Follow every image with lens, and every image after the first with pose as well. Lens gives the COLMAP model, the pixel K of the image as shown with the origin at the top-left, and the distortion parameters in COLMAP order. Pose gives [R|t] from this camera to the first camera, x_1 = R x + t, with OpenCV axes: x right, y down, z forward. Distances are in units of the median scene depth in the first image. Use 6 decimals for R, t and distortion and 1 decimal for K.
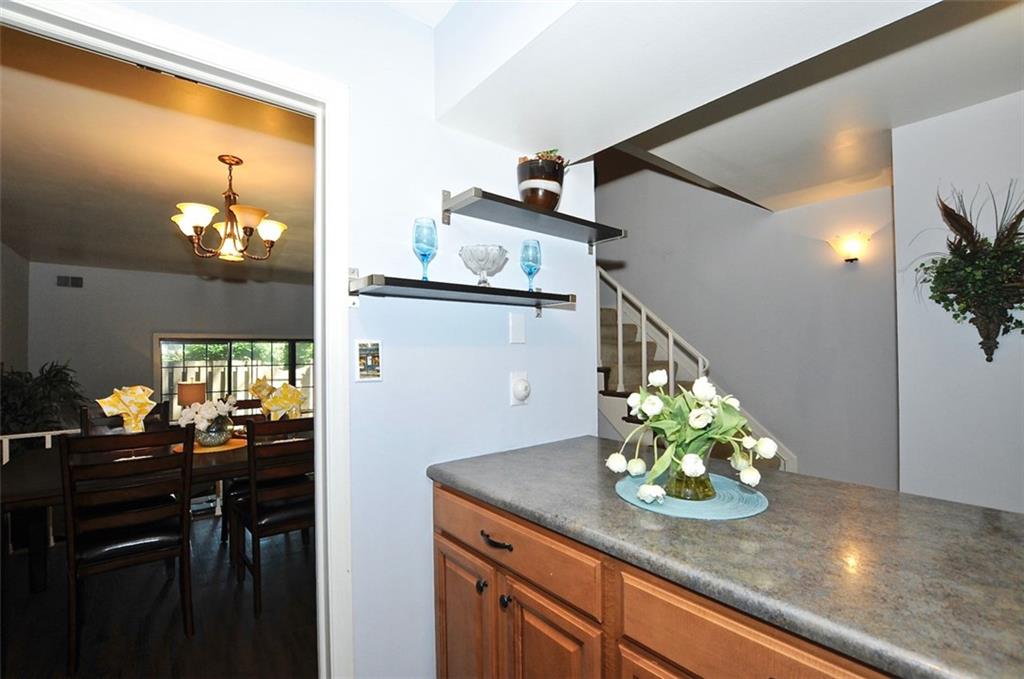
lens RADIAL K [[448.4, 0, 514.3], [0, 448.4, 346.4], [0, 0, 1]] dist [-0.036493, 0.006515]
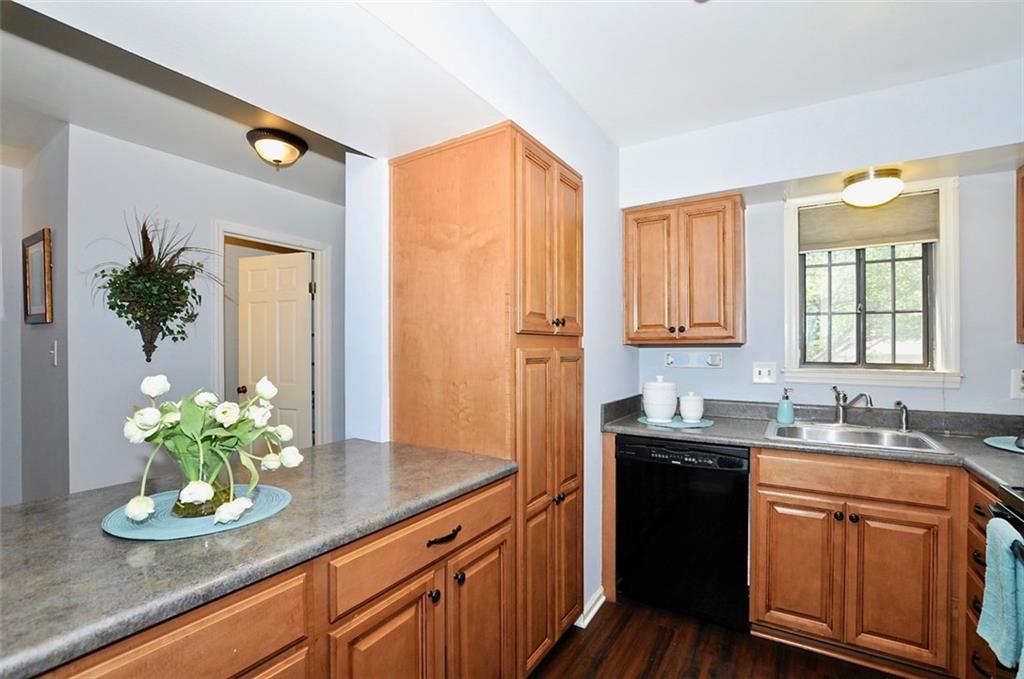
lens RADIAL K [[448.4, 0, 514.3], [0, 448.4, 346.4], [0, 0, 1]] dist [-0.036493, 0.006515]
pose [[-0.301909, 0.011253, 0.953270, -0.612907], [-0.001463, 0.999924, -0.012267, 0.009302], [-0.953336, -0.005098, -0.301870, 0.626964]]
